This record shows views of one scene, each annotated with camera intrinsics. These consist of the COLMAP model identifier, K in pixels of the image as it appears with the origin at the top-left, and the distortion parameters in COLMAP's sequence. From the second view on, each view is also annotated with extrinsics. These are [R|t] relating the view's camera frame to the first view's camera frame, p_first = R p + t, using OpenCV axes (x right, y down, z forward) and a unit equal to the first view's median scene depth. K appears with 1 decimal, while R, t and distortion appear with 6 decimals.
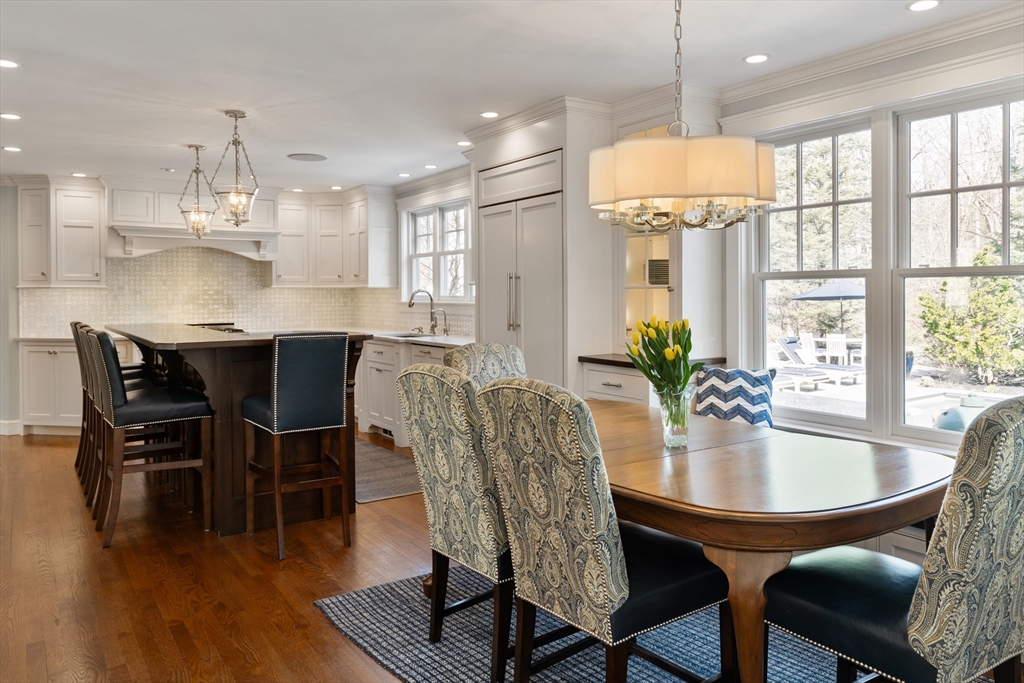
lens RADIAL K [[731.7, 0, 511.9], [0, 731.7, 297.8], [0, 0, 1]] dist [-0.001718, 0.000303]
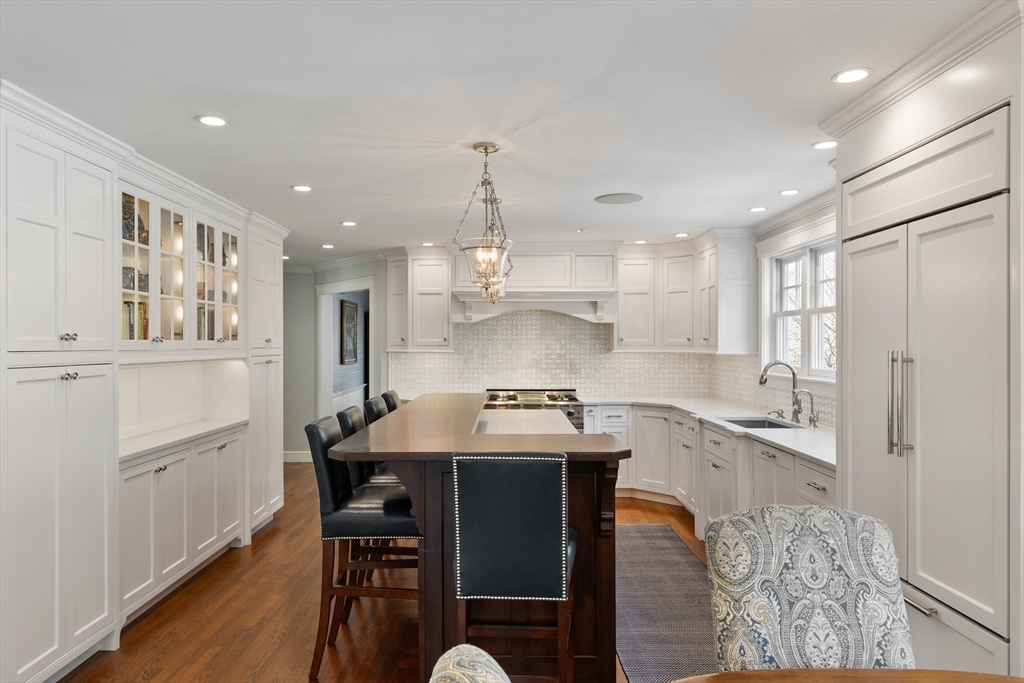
lens RADIAL K [[673.0, 0, 480.4], [0, 673.0, 345.9], [0, 0, 1]] dist [0.004499, -0.000732]
pose [[0.811965, 0.006291, -0.583673, 0.027334], [-0.007031, 0.999975, 0.000997, -0.023754], [0.583664, 0.003294, 0.811988, 0.255092]]
